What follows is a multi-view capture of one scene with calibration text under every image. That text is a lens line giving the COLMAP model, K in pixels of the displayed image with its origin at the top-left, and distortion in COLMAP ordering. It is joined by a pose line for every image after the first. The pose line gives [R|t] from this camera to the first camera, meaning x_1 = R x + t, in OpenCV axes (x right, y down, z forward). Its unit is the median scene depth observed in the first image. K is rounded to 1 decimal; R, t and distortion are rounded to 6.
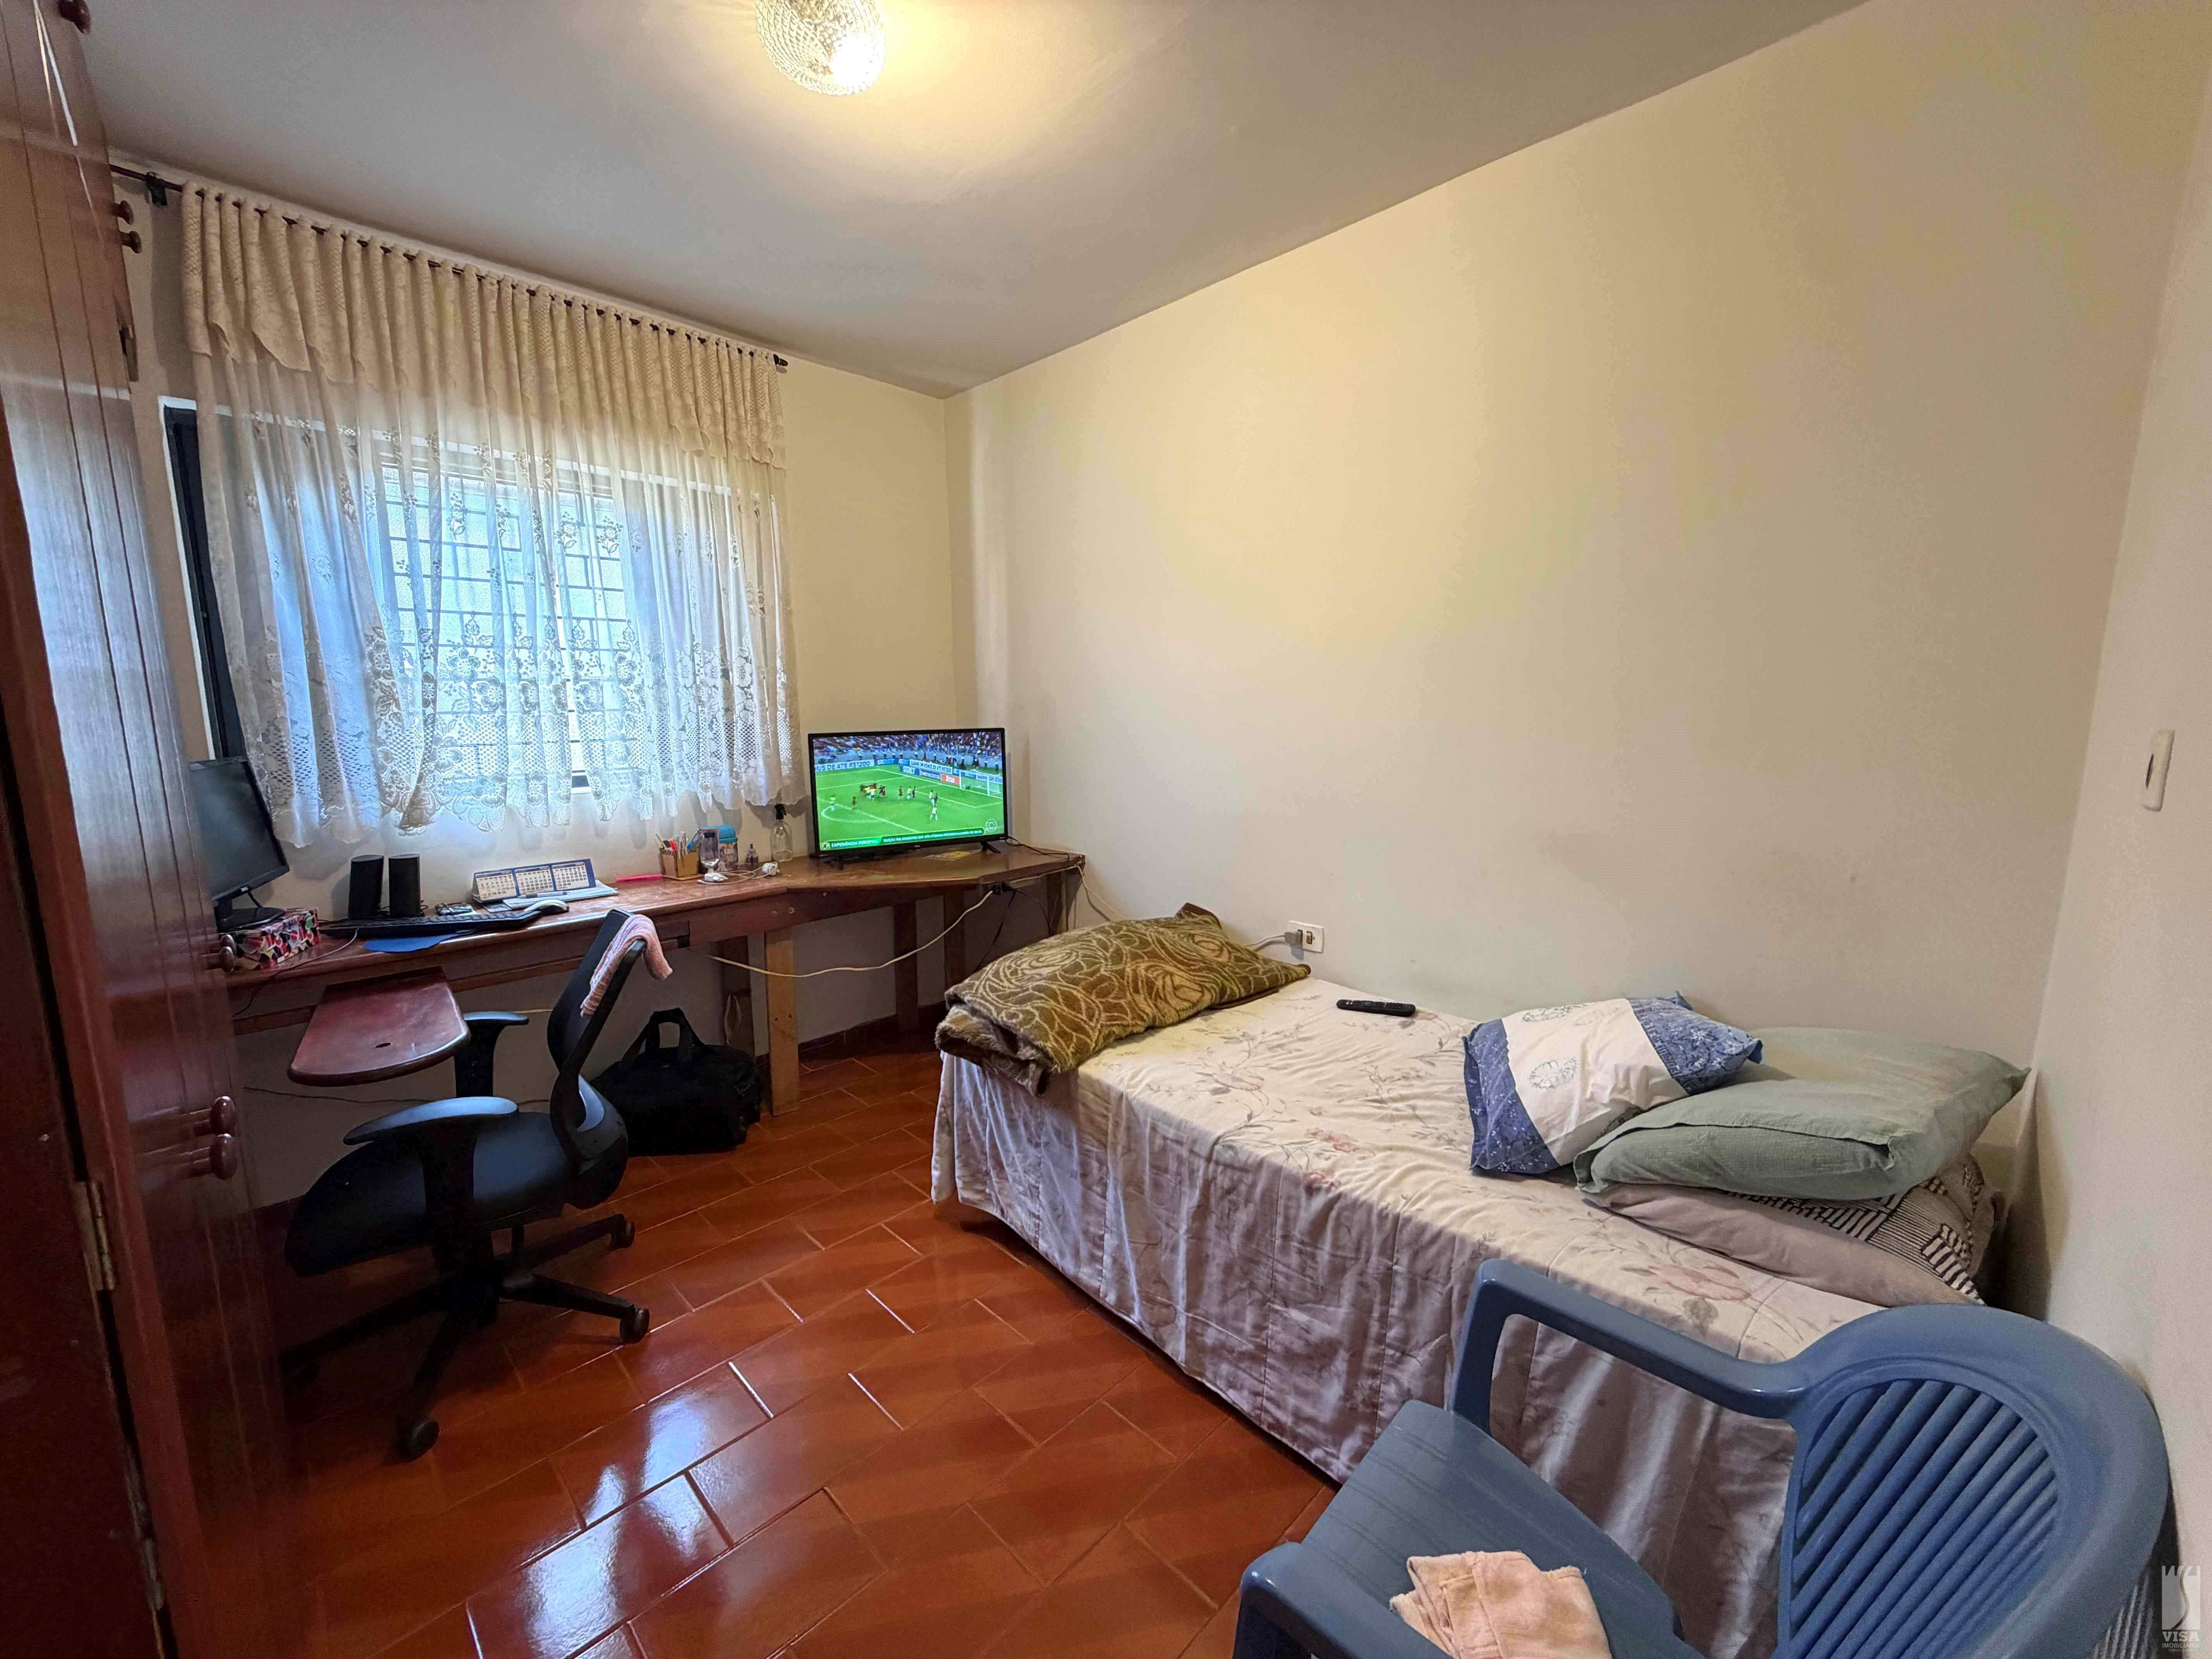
lens RADIAL K [[881.0, 0, 1104.6], [0, 881.0, 827.7], [0, 0, 1]] dist [-0.000801, 0.000116]
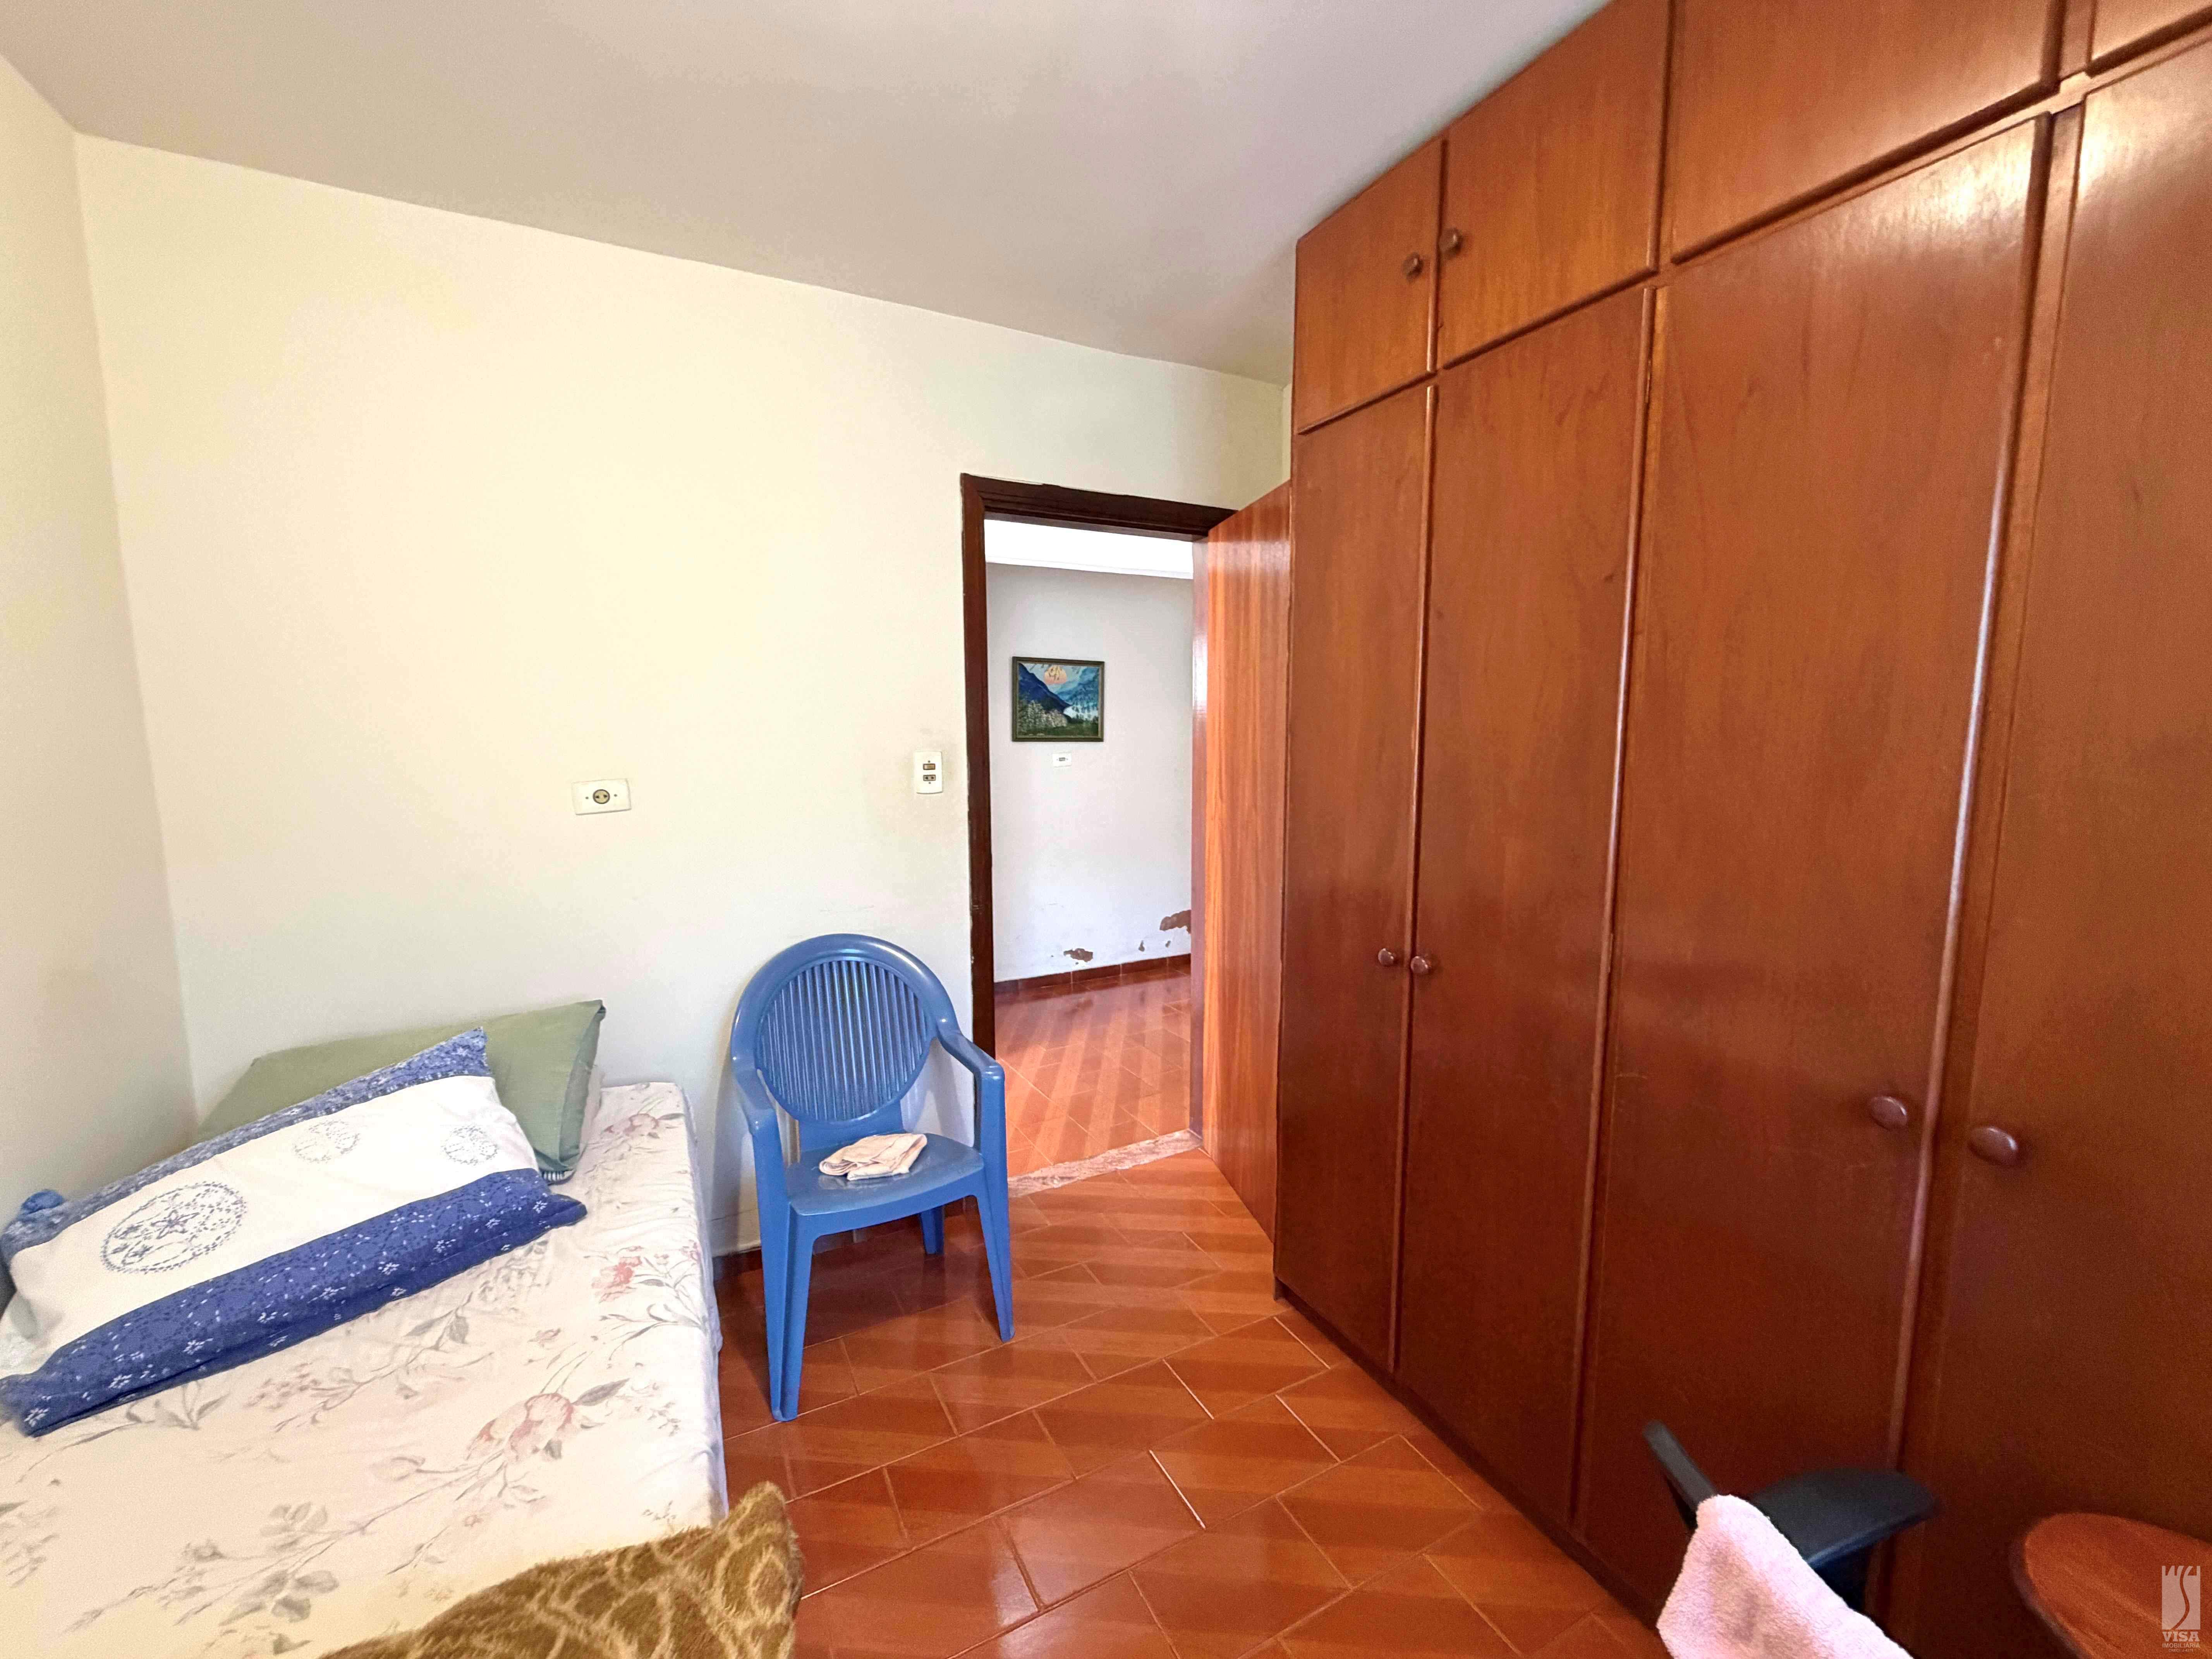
lens RADIAL K [[881.0, 0, 1104.6], [0, 881.0, 827.7], [0, 0, 1]] dist [-0.000801, 0.000116]
pose [[-0.950949, -0.027705, 0.308104, -0.515740], [0.052935, 0.966718, 0.250308, -0.310494], [-0.304785, 0.254340, -0.917833, 1.739771]]
